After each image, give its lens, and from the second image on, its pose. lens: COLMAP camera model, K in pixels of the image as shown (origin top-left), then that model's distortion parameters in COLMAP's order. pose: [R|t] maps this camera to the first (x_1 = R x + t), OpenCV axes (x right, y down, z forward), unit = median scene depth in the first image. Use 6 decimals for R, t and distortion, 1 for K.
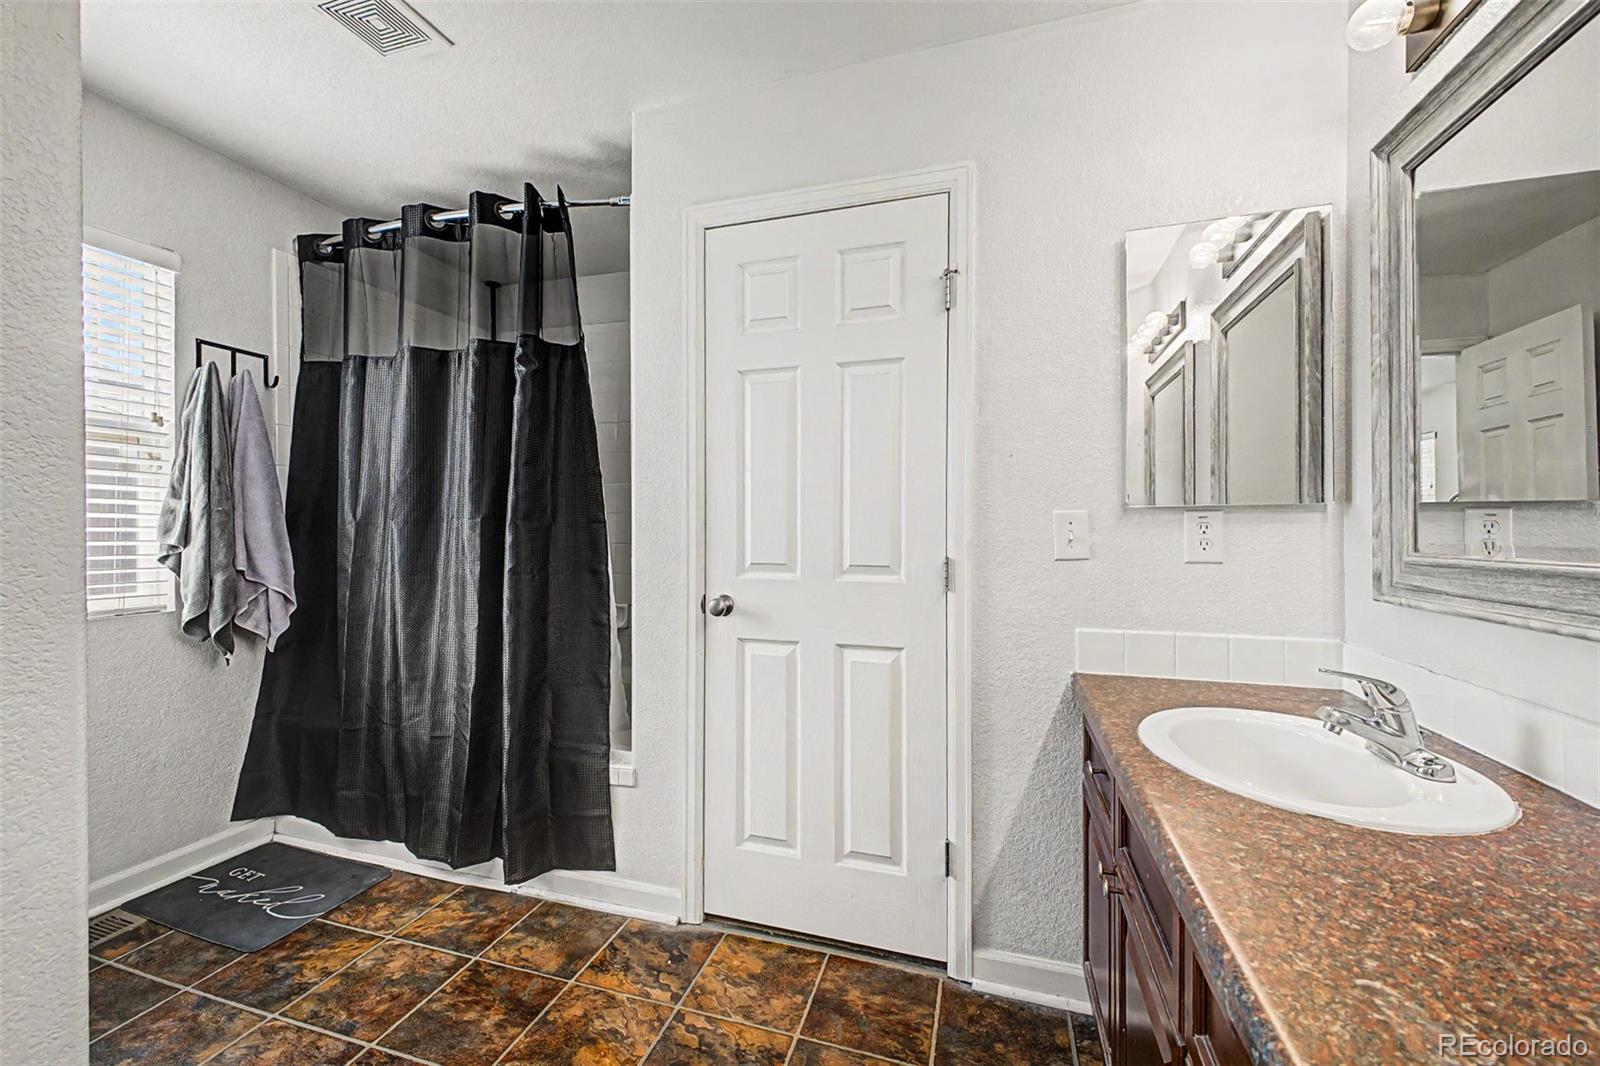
lens RADIAL K [[637.3, 0, 801.3], [0, 637.3, 527.1], [0, 0, 1]] dist [0.022585, -0.005277]
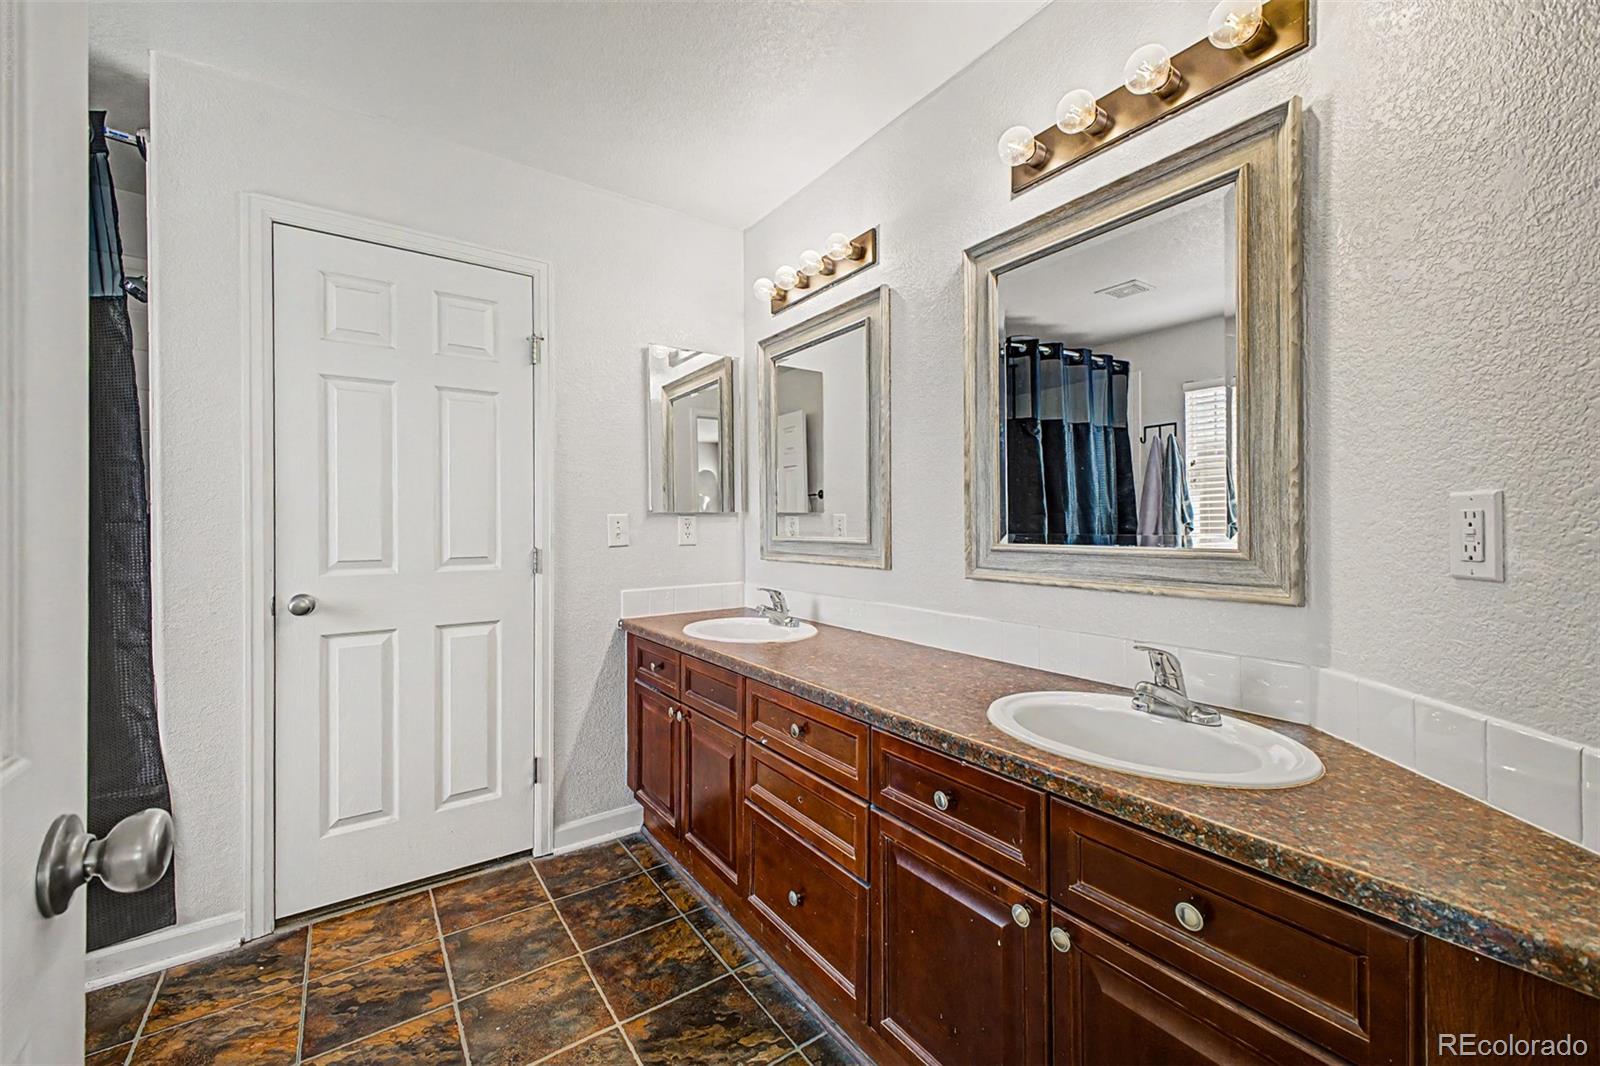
lens RADIAL K [[637.3, 0, 792.9], [0, 637.3, 524.0], [0, 0, 1]] dist [0.022585, -0.005277]
pose [[0.623402, -0.003853, 0.781892, -0.482450], [0.003540, 0.999992, 0.002105, -0.004106], [-0.781893, 0.001456, 0.623411, -0.264343]]
